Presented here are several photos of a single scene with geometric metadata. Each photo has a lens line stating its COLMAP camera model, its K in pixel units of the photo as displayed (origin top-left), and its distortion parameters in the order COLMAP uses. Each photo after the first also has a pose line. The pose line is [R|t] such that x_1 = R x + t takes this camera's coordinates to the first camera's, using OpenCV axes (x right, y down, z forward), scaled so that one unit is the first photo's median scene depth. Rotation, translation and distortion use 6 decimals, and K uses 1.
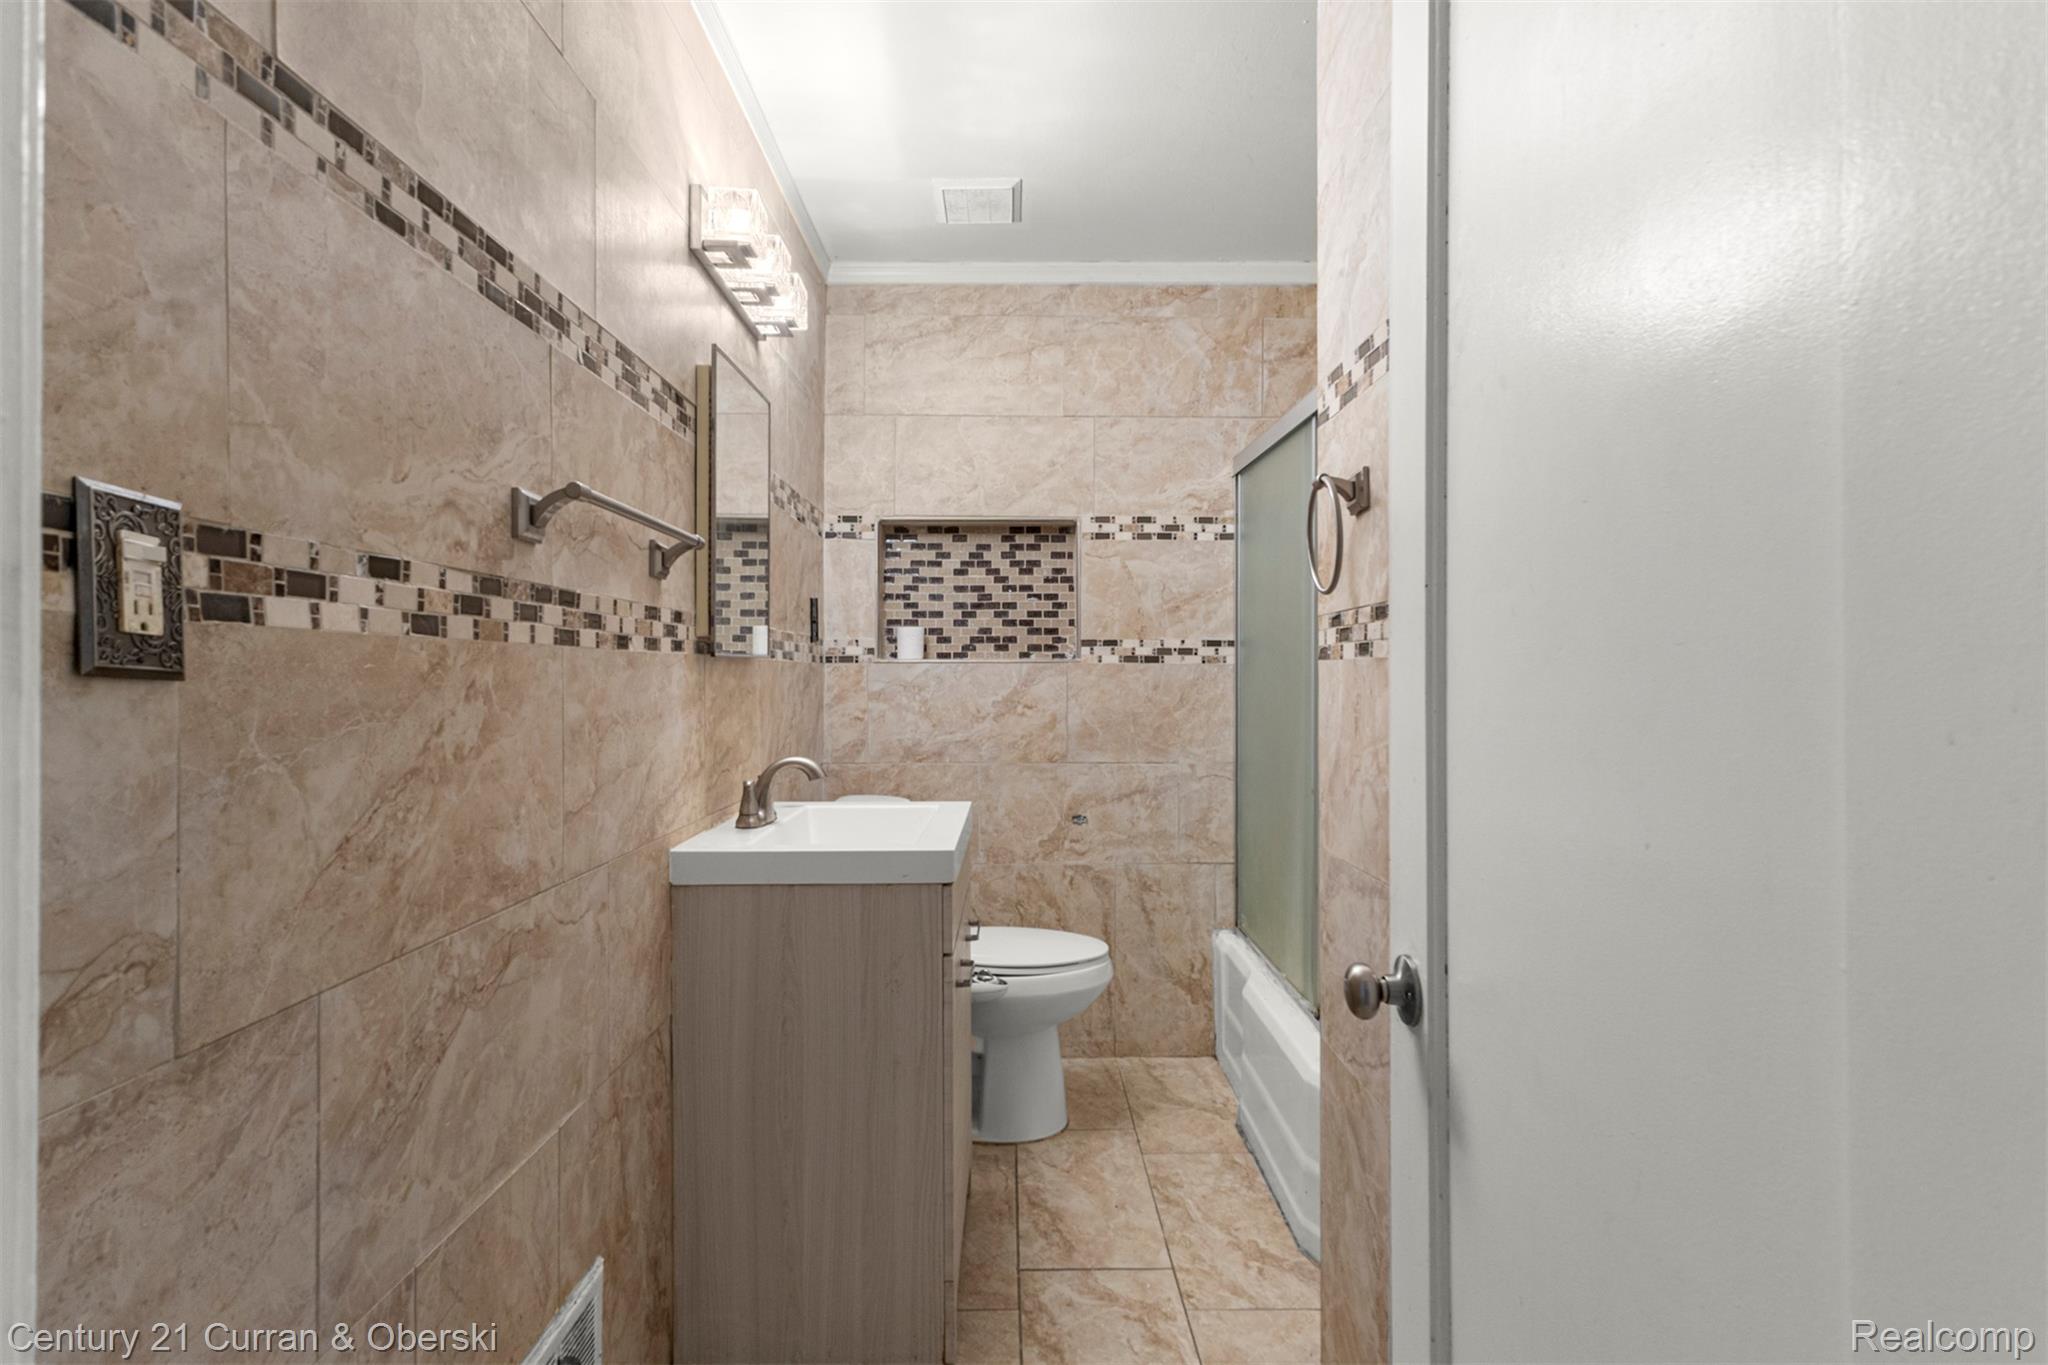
lens RADIAL K [[1067.1, 0, 1021.2], [0, 1067.1, 681.2], [0, 0, 1]] dist [-0.000974, -0.000092]
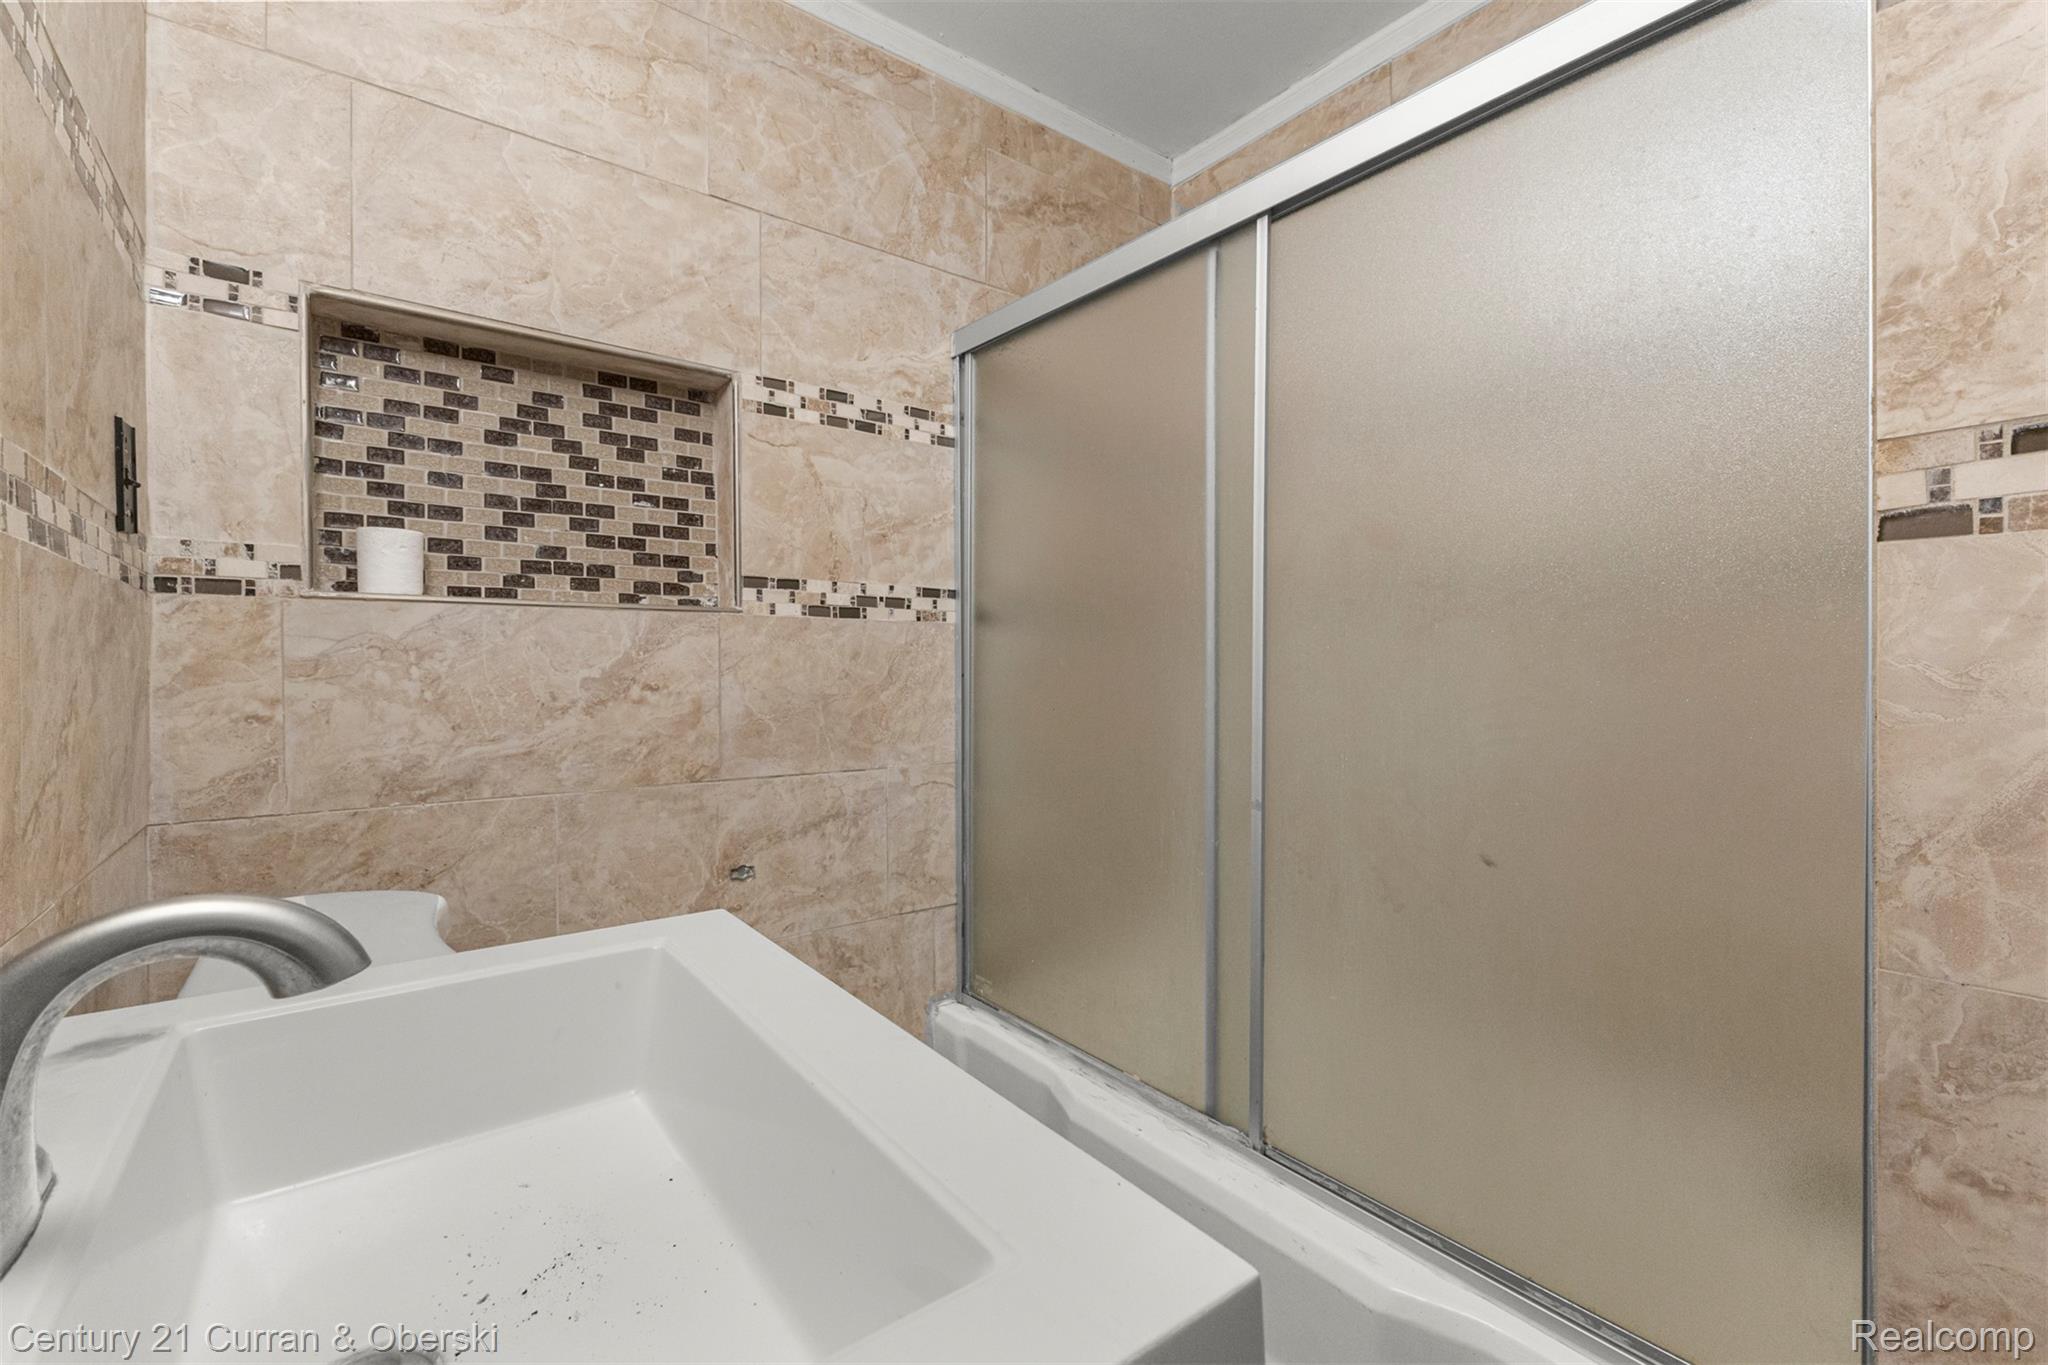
lens RADIAL K [[898.6, 0, 1033.2], [0, 898.6, 679.7], [0, 0, 1]] dist [0.008226, -0.002680]
pose [[0.797366, -0.008283, 0.603440, -0.120461], [0.004791, 0.999961, 0.007396, 0.017133], [-0.603478, -0.003007, 0.797374, 0.492651]]
